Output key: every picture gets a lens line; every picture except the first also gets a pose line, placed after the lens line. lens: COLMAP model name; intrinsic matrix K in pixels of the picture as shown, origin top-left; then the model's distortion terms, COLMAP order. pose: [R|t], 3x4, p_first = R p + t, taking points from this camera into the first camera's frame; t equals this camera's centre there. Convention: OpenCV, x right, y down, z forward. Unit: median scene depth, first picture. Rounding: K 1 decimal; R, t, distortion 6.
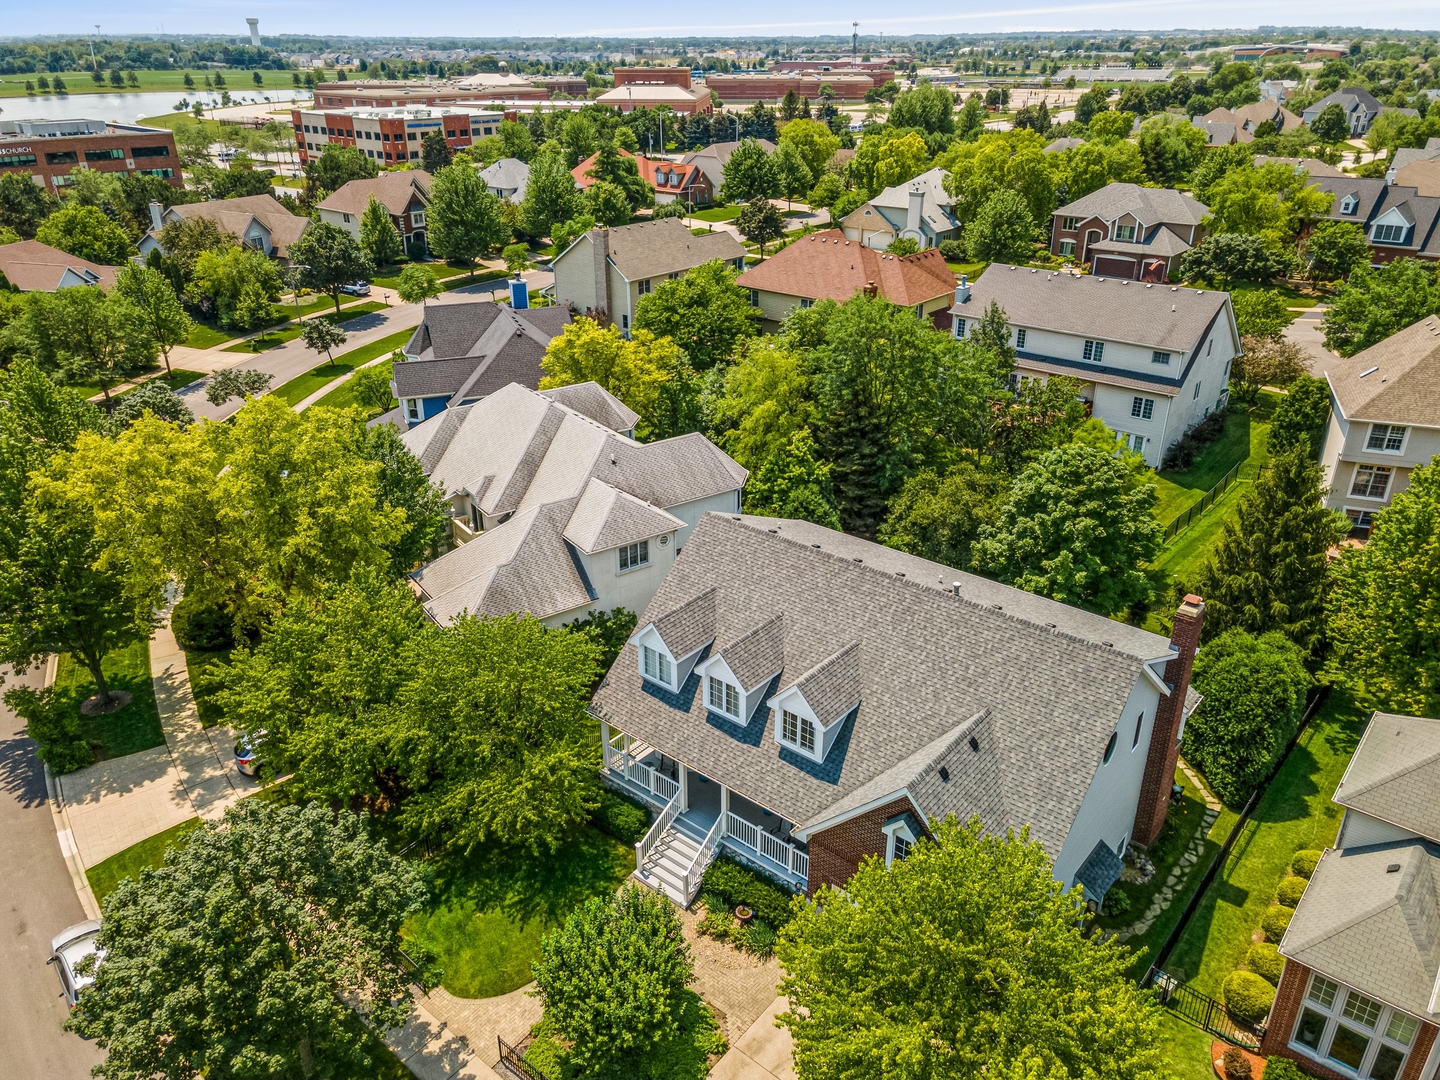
lens RADIAL K [[1053.1, 0, 724.4], [0, 1053.1, 535.9], [0, 0, 1]] dist [0.017249, 0.053527]
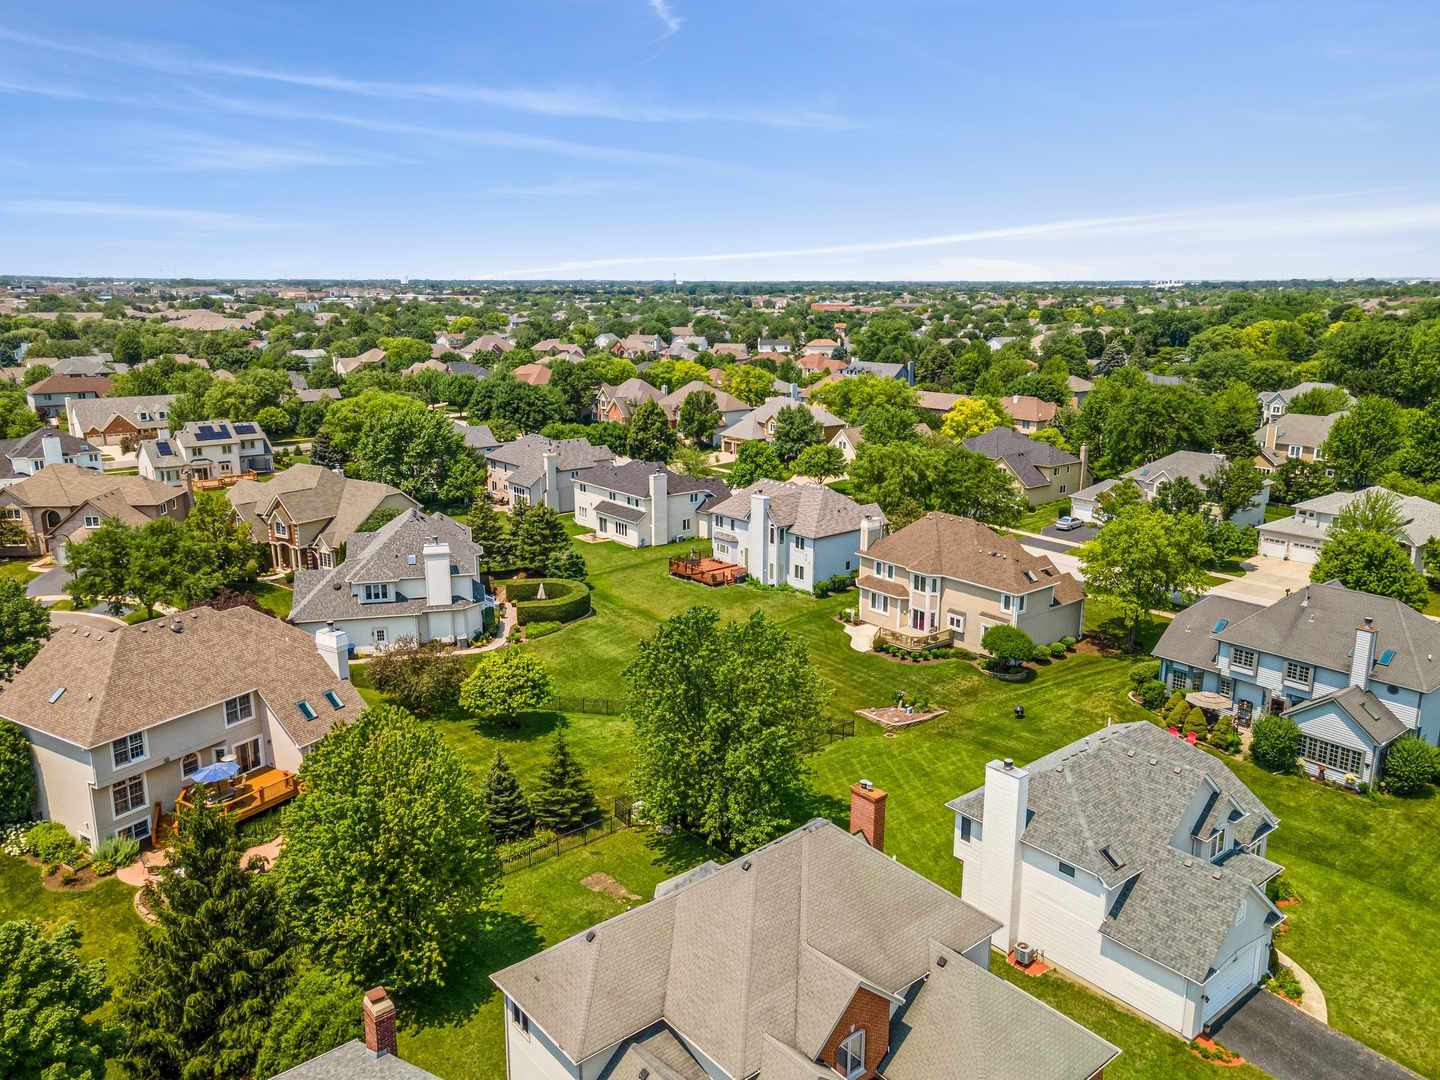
lens RADIAL K [[1053.1, 0, 724.4], [0, 1053.1, 535.9], [0, 0, 1]] dist [0.017249, 0.053527]
pose [[0.175237, -0.226631, 0.958087, -0.226771], [0.418643, 0.897935, 0.135831, -0.219905], [-0.891084, 0.377294, 0.252229, 0.248316]]
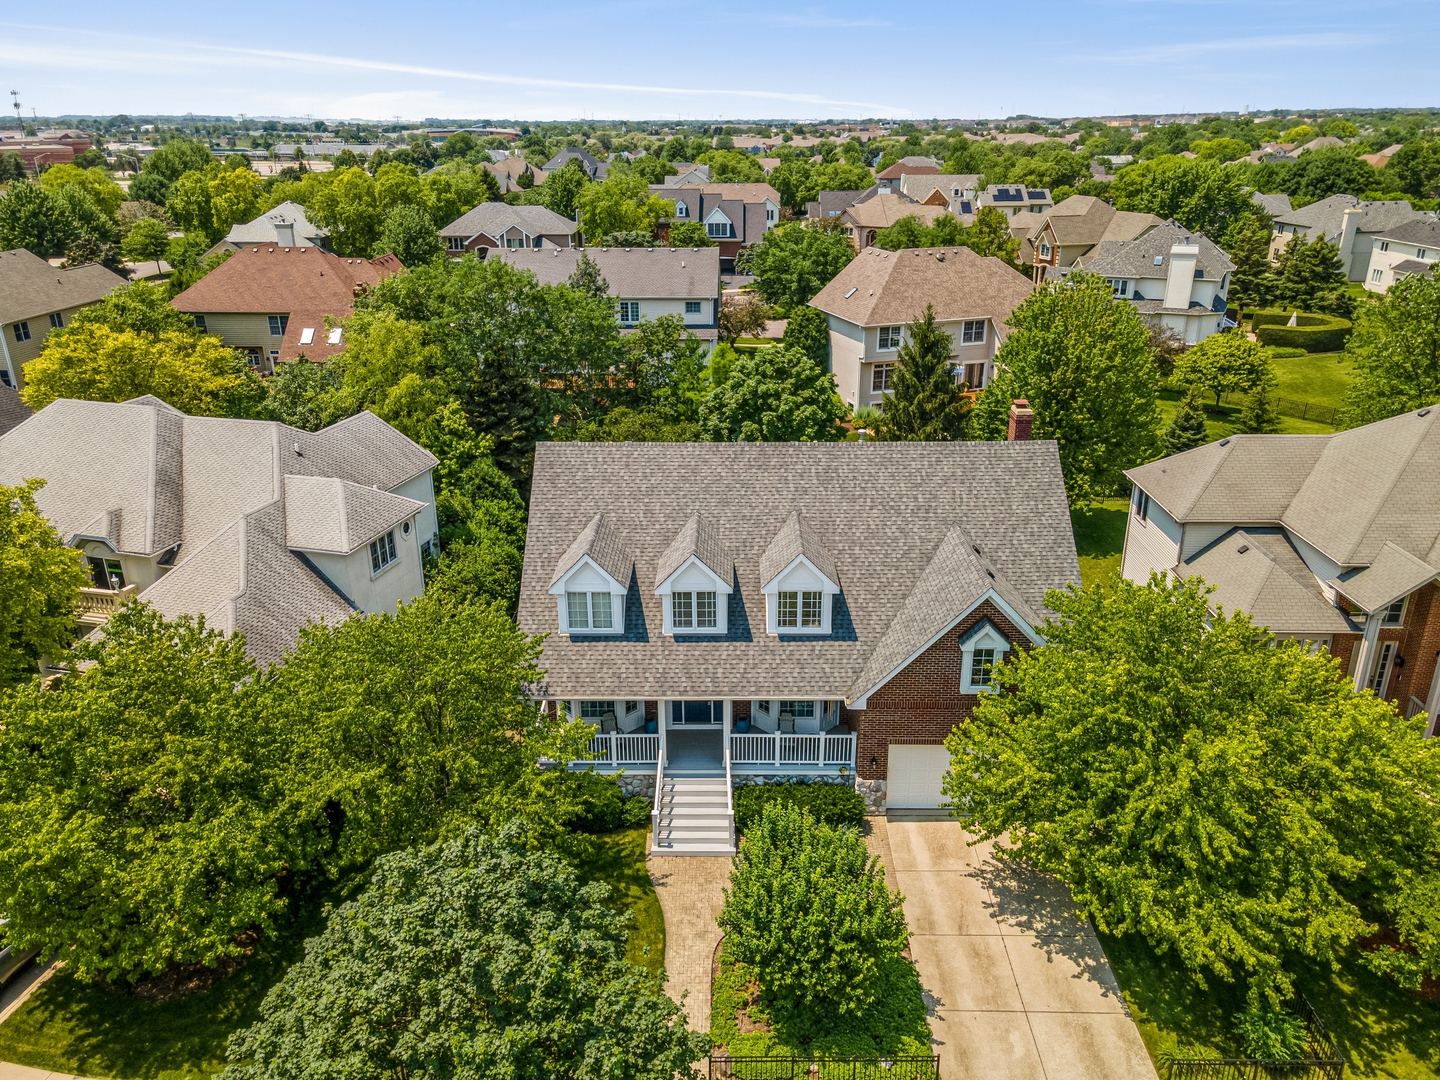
lens RADIAL K [[1053.7, 0, 729.1], [0, 1053.7, 540.2], [0, 0, 1]] dist [0.004092, 0.060073]
pose [[0.773034, -0.235251, 0.589130, -0.369176], [0.272929, 0.961686, 0.025893, 0.063919], [-0.572650, 0.140774, 0.807623, 0.209986]]
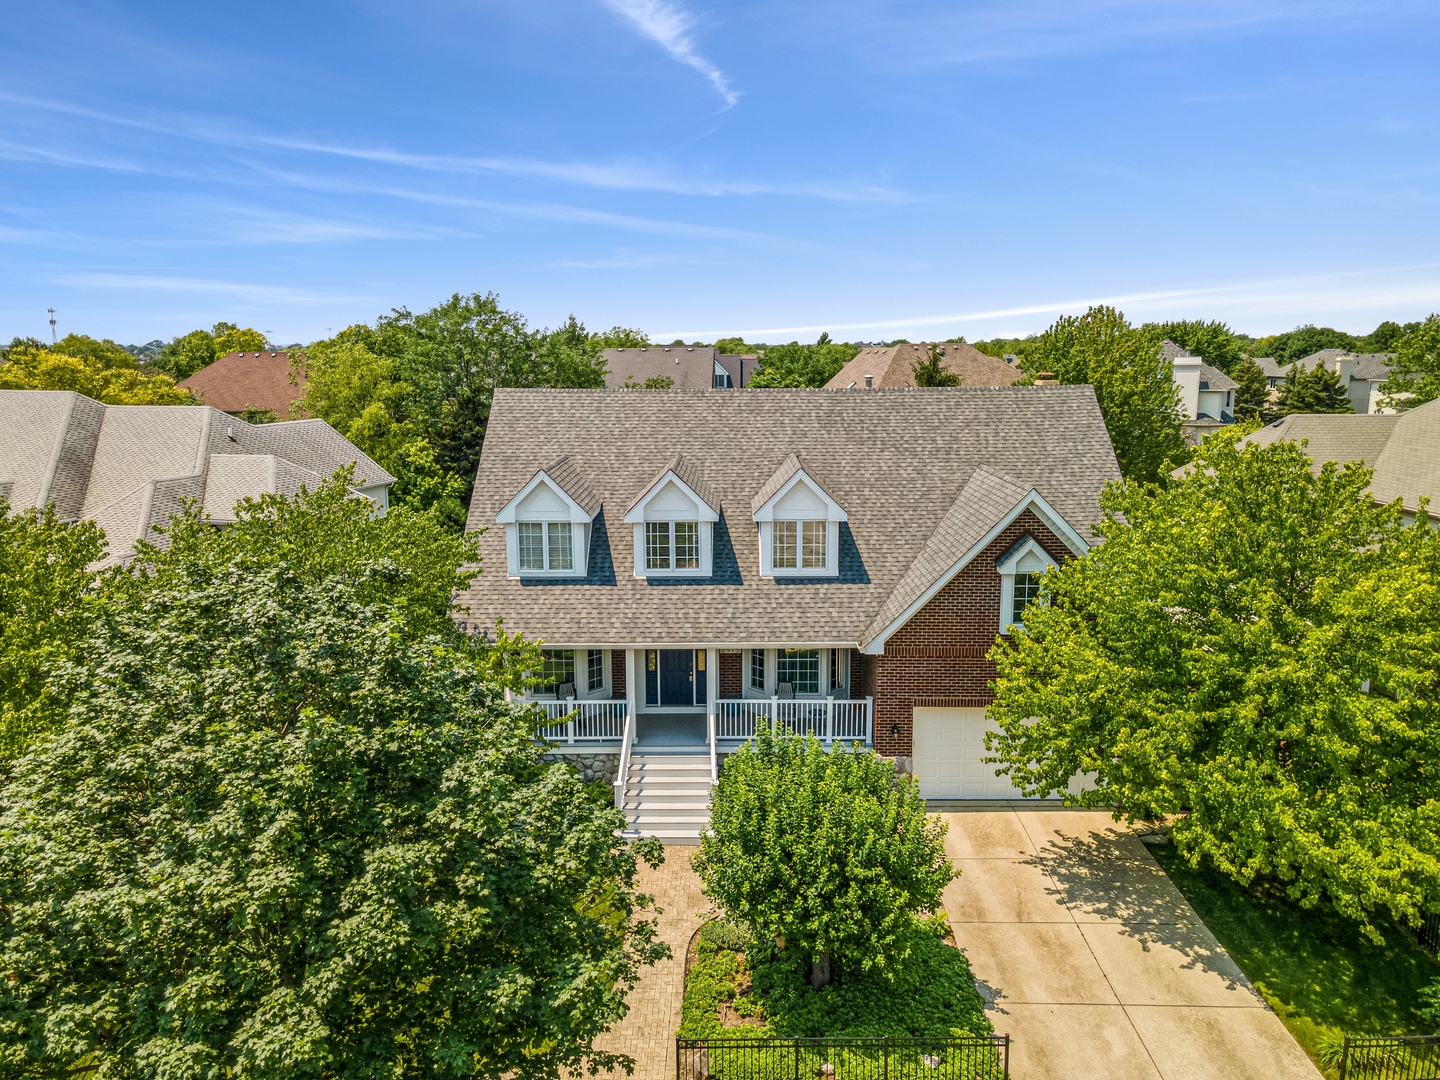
lens RADIAL K [[1053.7, 0, 729.1], [0, 1053.7, 540.2], [0, 0, 1]] dist [0.004092, 0.060073]
pose [[0.773007, -0.114854, 0.623915, -0.323627], [0.273071, 0.947942, -0.163822, 0.214913], [-0.572619, 0.297009, 0.764129, 0.329736]]
